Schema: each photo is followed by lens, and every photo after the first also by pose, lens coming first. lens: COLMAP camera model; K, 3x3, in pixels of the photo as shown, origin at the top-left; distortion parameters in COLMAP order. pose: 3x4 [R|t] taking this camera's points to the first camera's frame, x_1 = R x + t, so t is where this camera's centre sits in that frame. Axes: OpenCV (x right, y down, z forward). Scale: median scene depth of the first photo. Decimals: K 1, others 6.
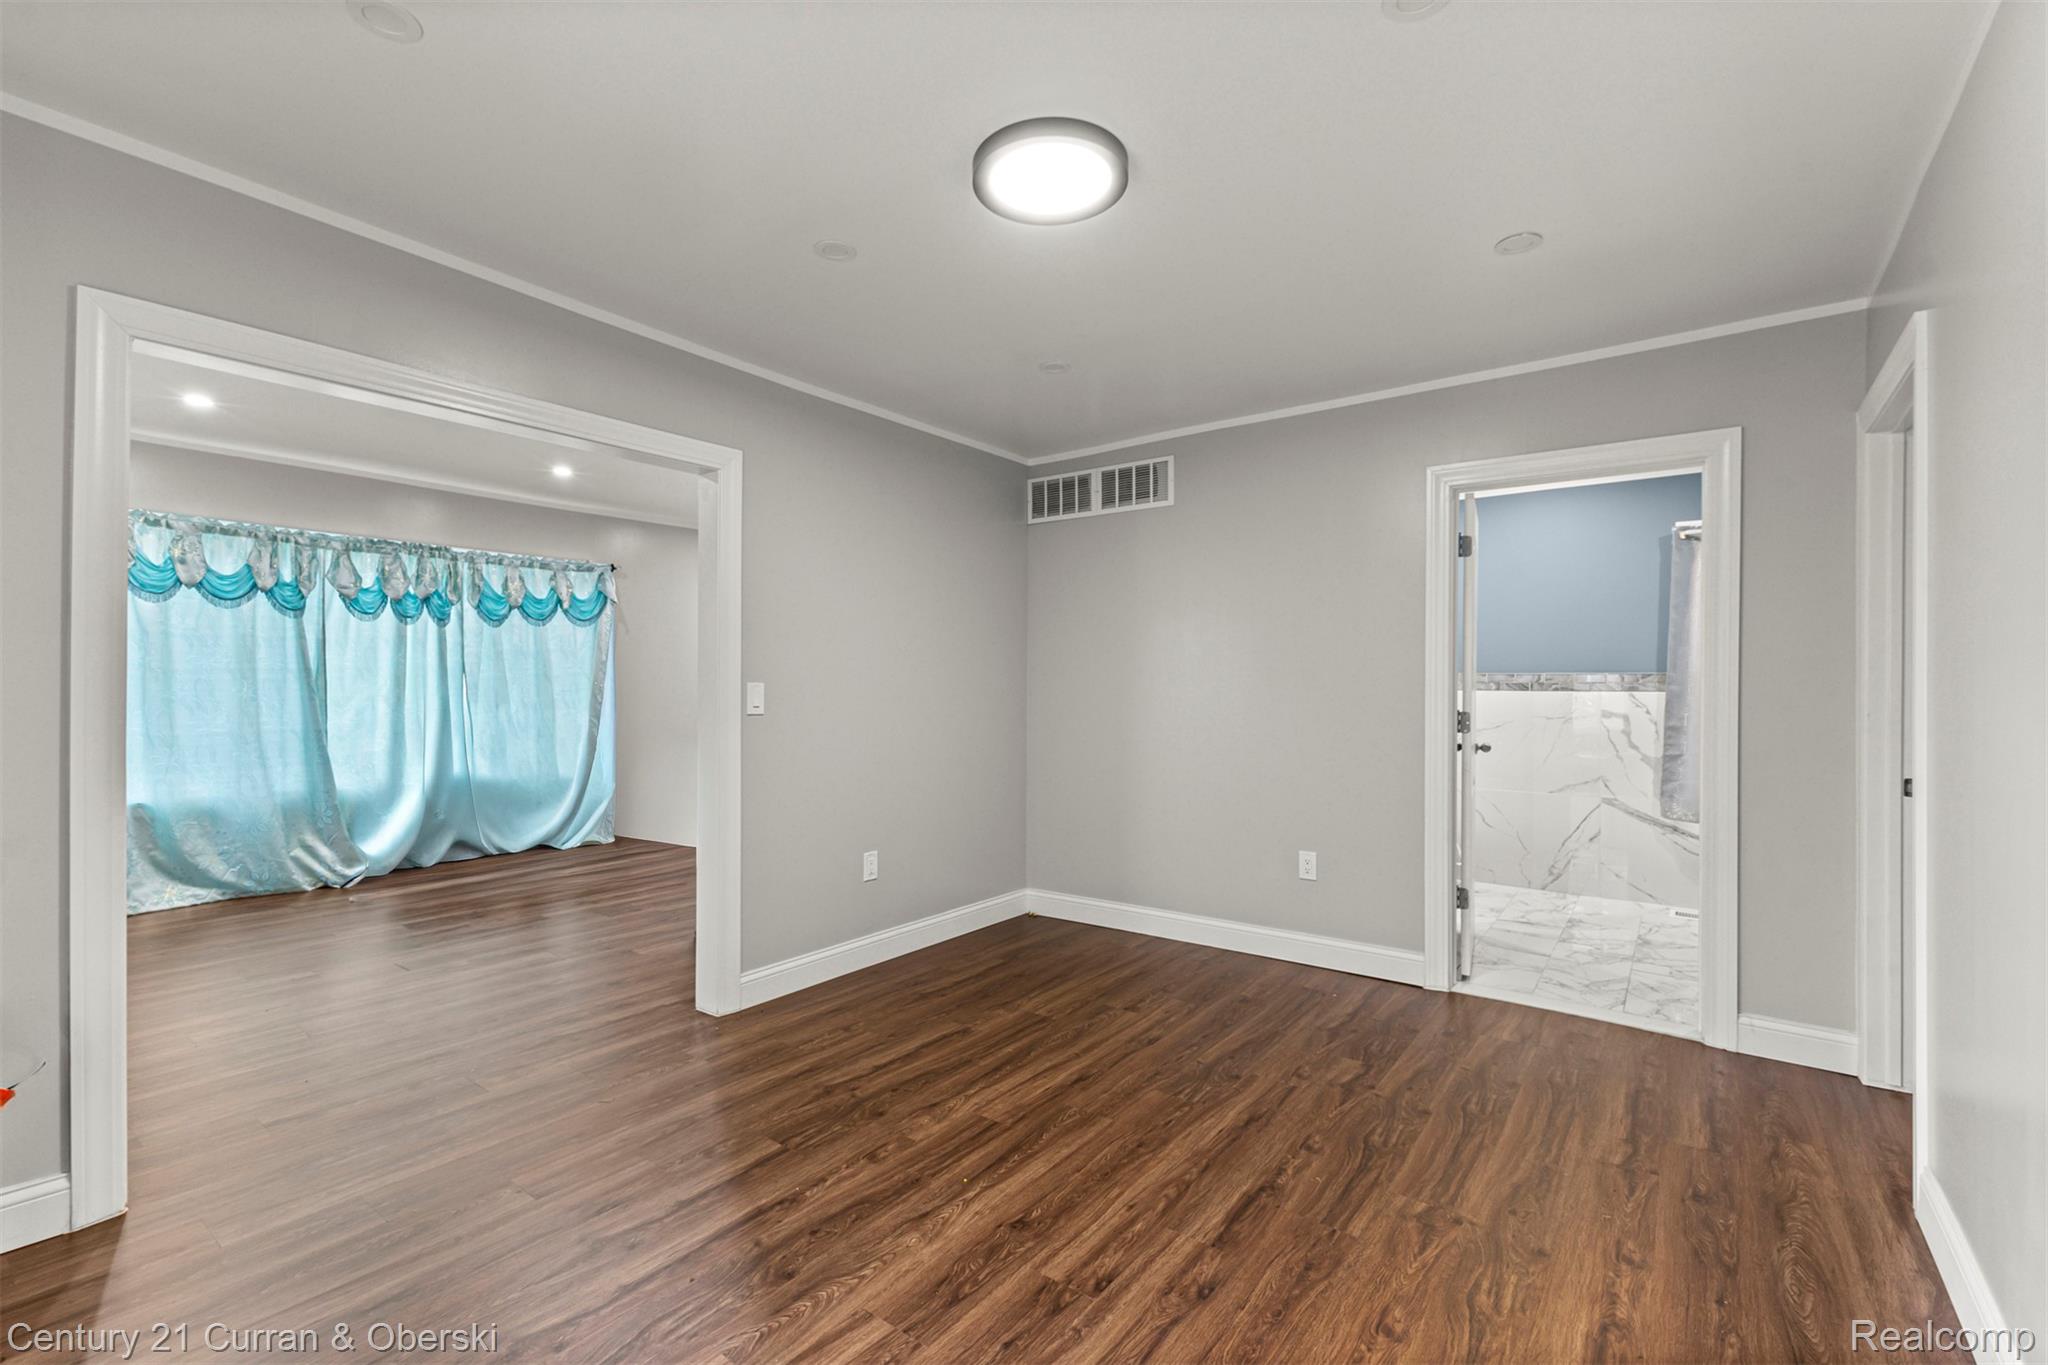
lens RADIAL K [[876.2, 0, 1033.7], [0, 876.2, 681.2], [0, 0, 1]] dist [0.003736, 0.001771]
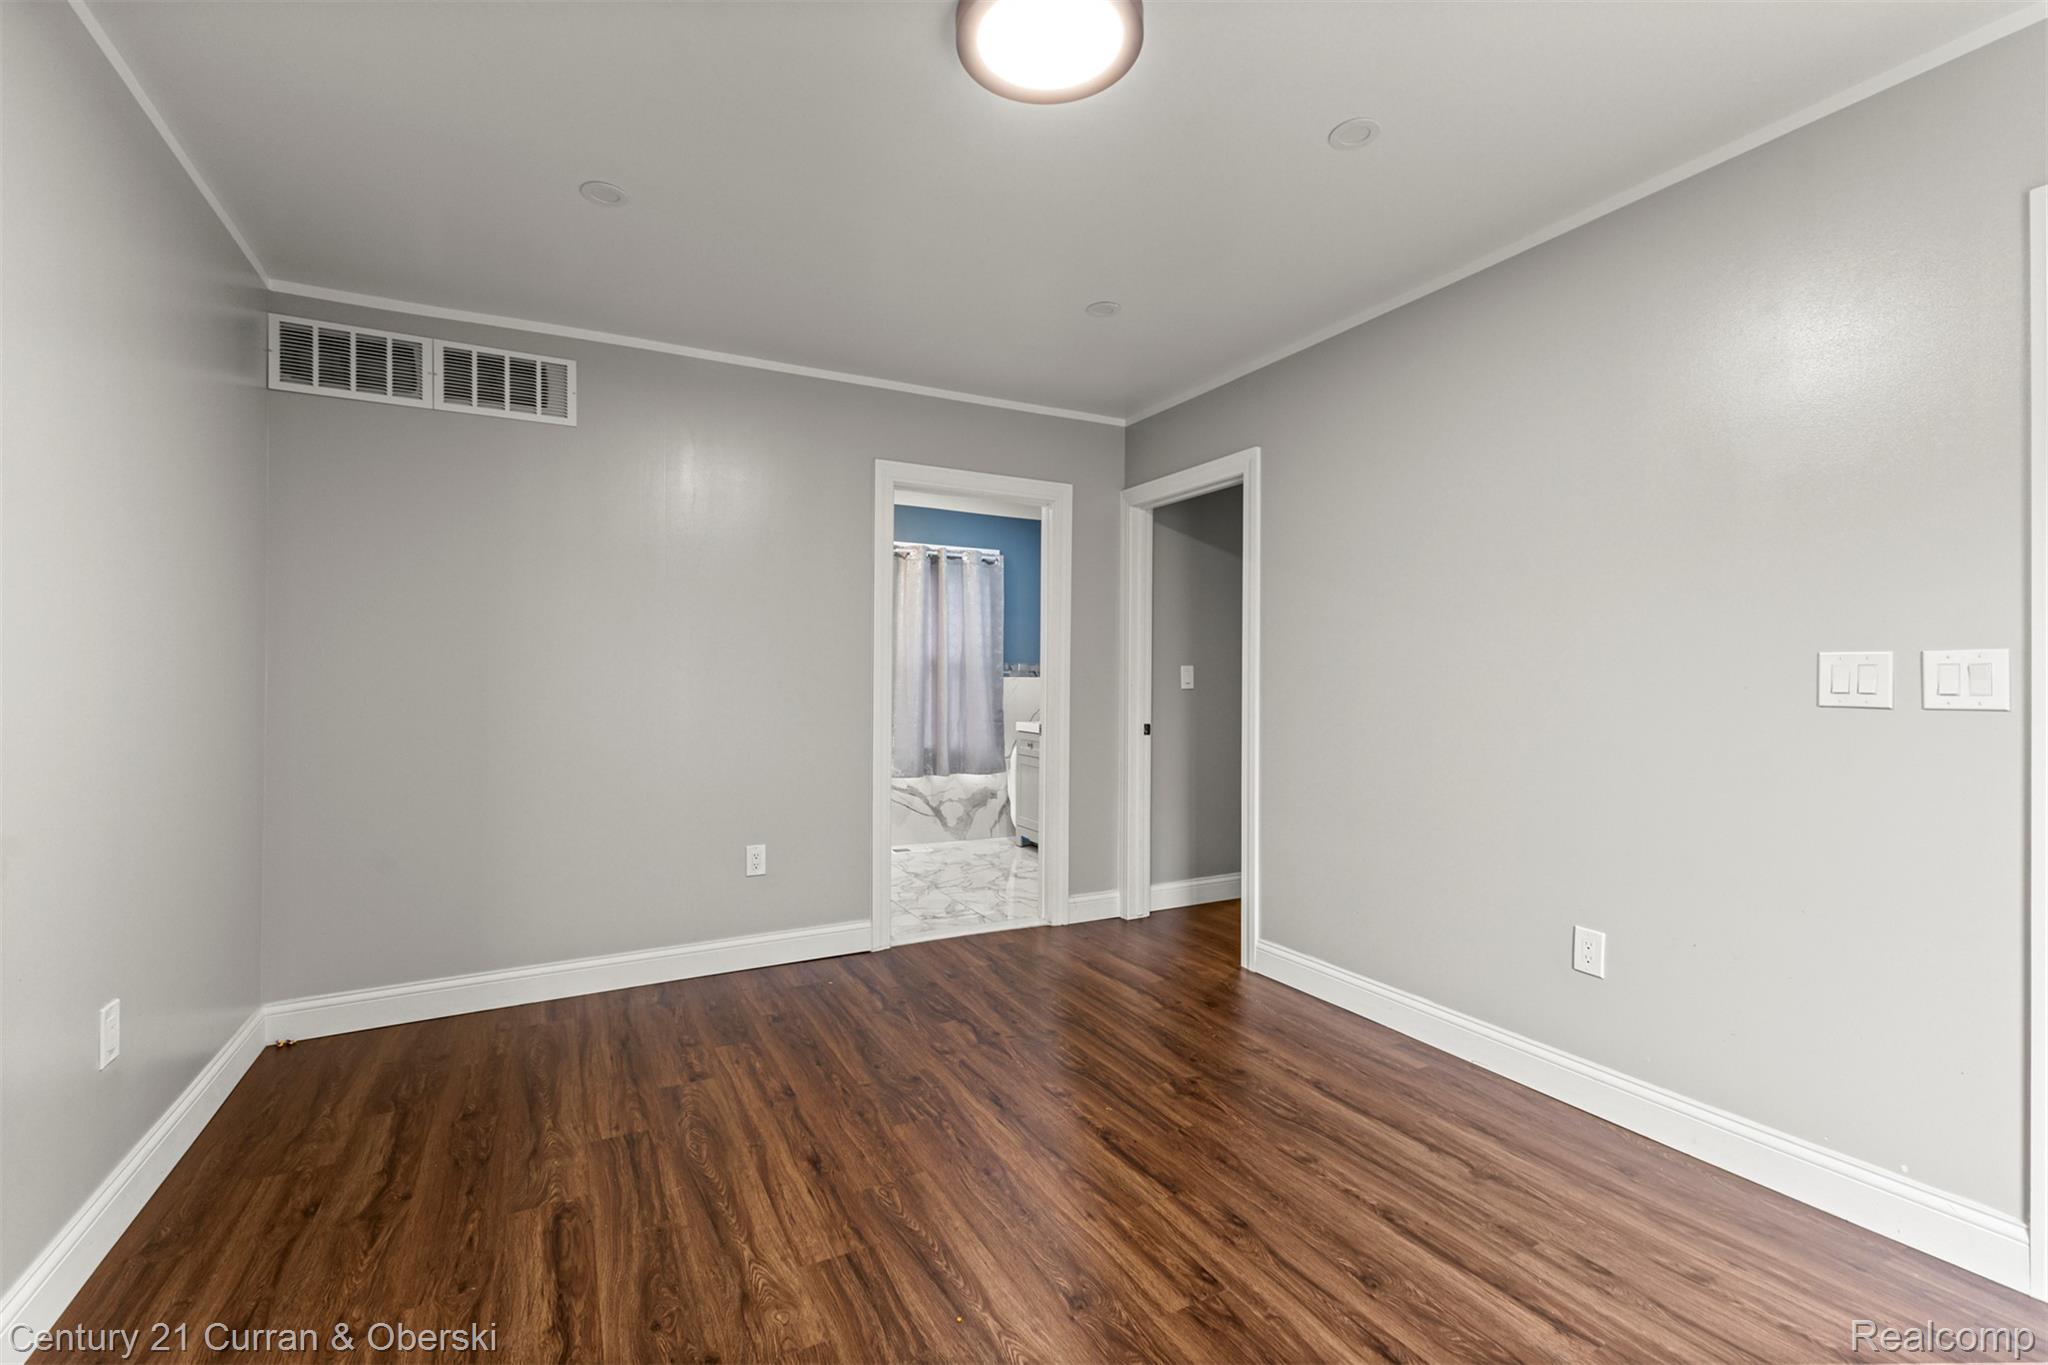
lens RADIAL K [[876.2, 0, 1011.1], [0, 876.2, 682.1], [0, 0, 1]] dist [0.003736, 0.001771]
pose [[0.435023, -0.001149, 0.900418, -0.519530], [-0.004548, 0.999984, 0.003473, 0.023822], [-0.900408, -0.005606, 0.435011, 0.465227]]
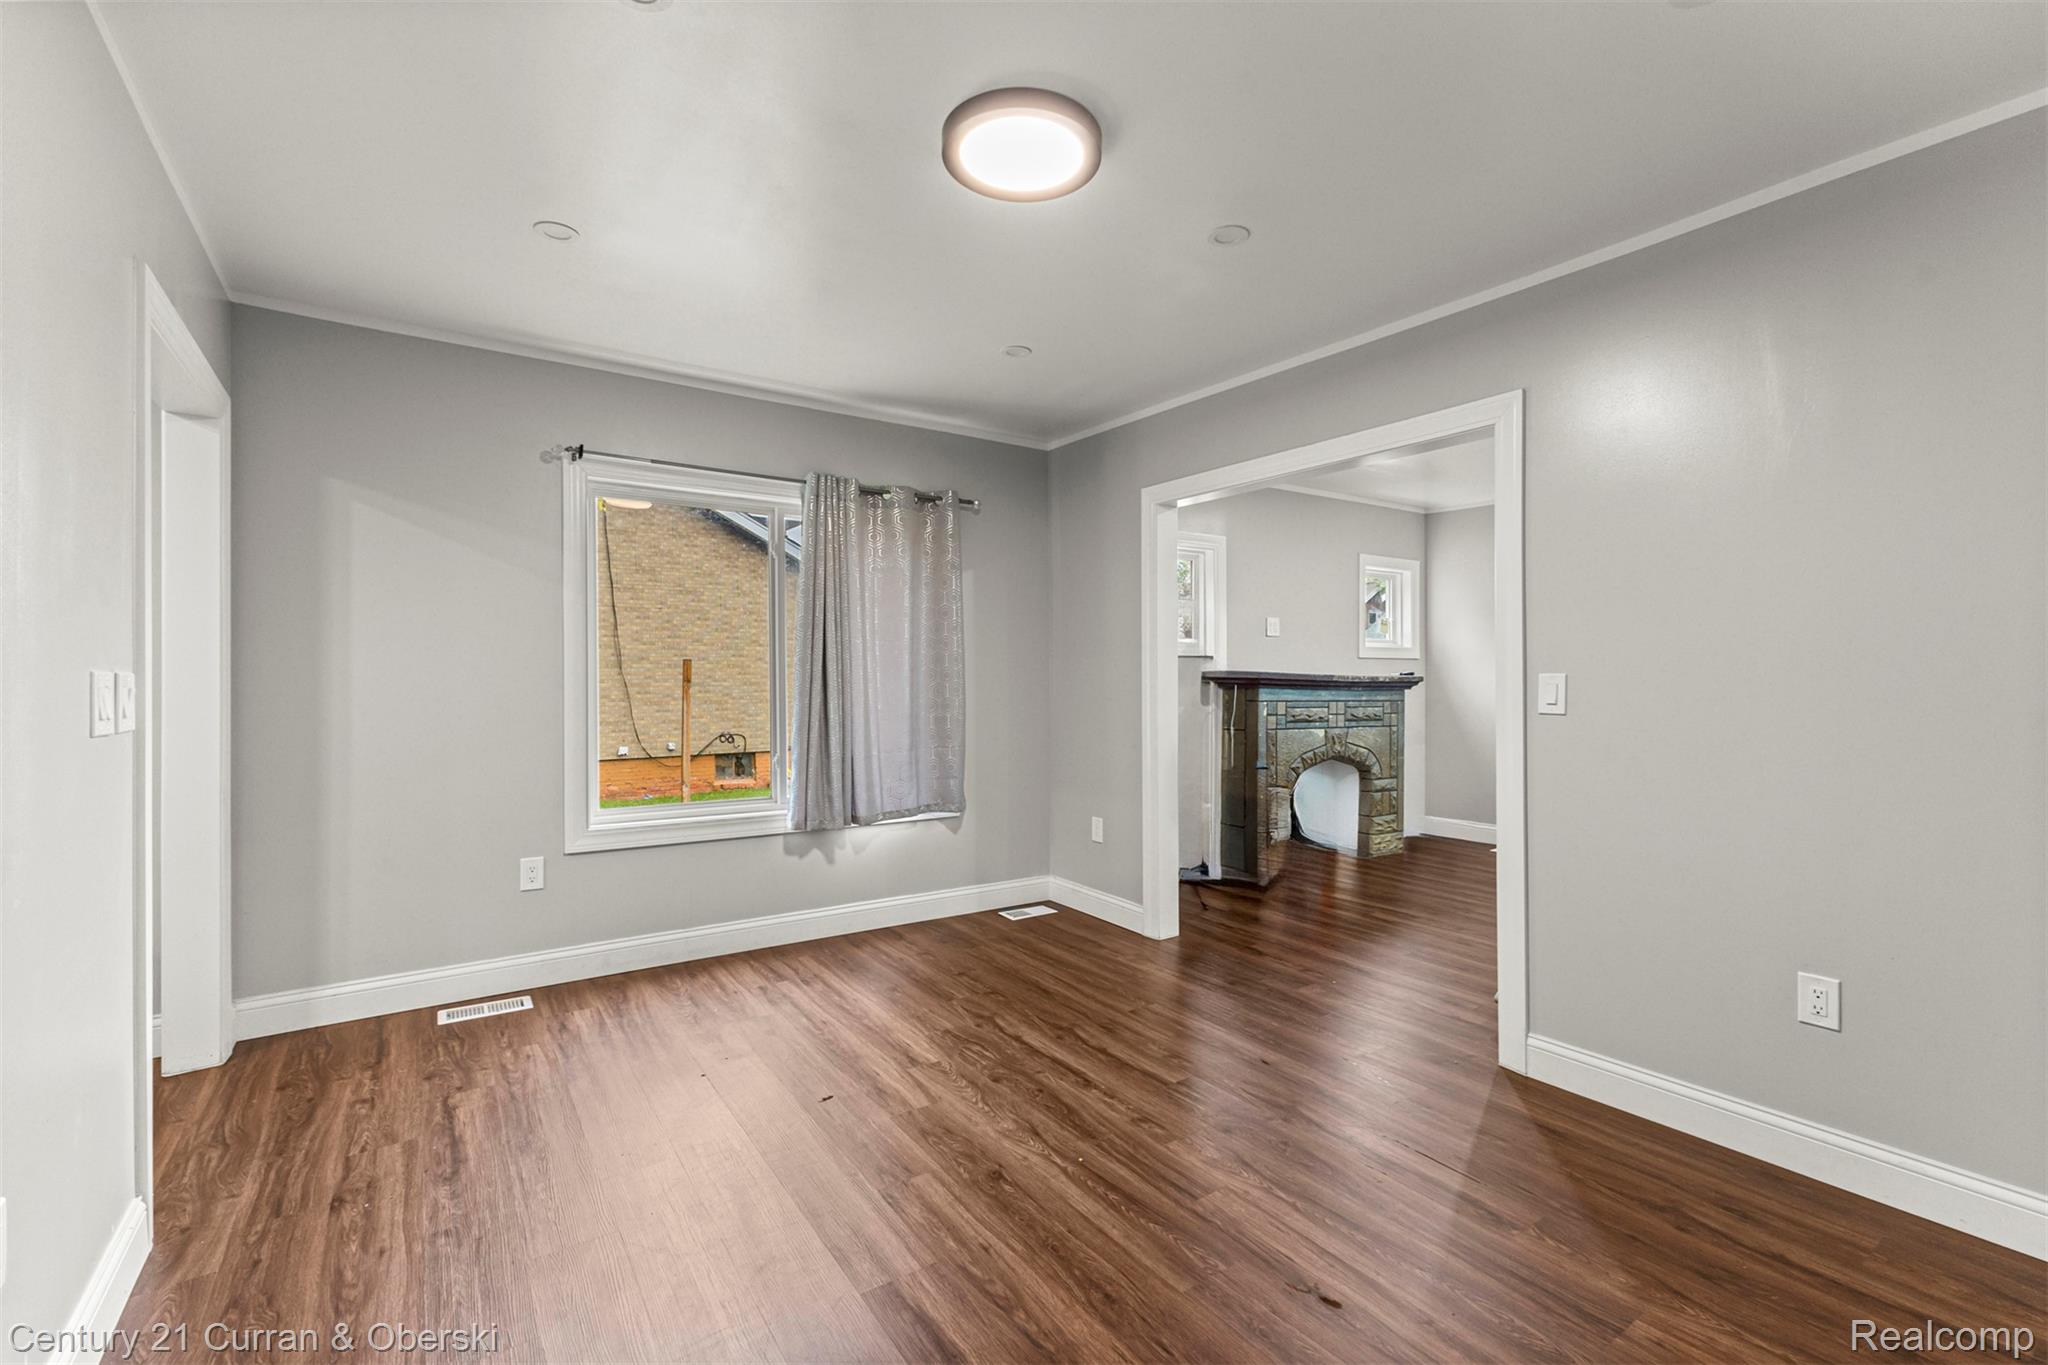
lens RADIAL K [[876.2, 0, 1016.6], [0, 876.2, 668.7], [0, 0, 1]] dist [0.003736, 0.001771]
pose [[-0.326696, -0.018473, -0.944949, 0.662568], [0.003360, 0.999780, -0.020706, 0.014834], [0.945123, -0.009940, -0.326562, 0.914823]]
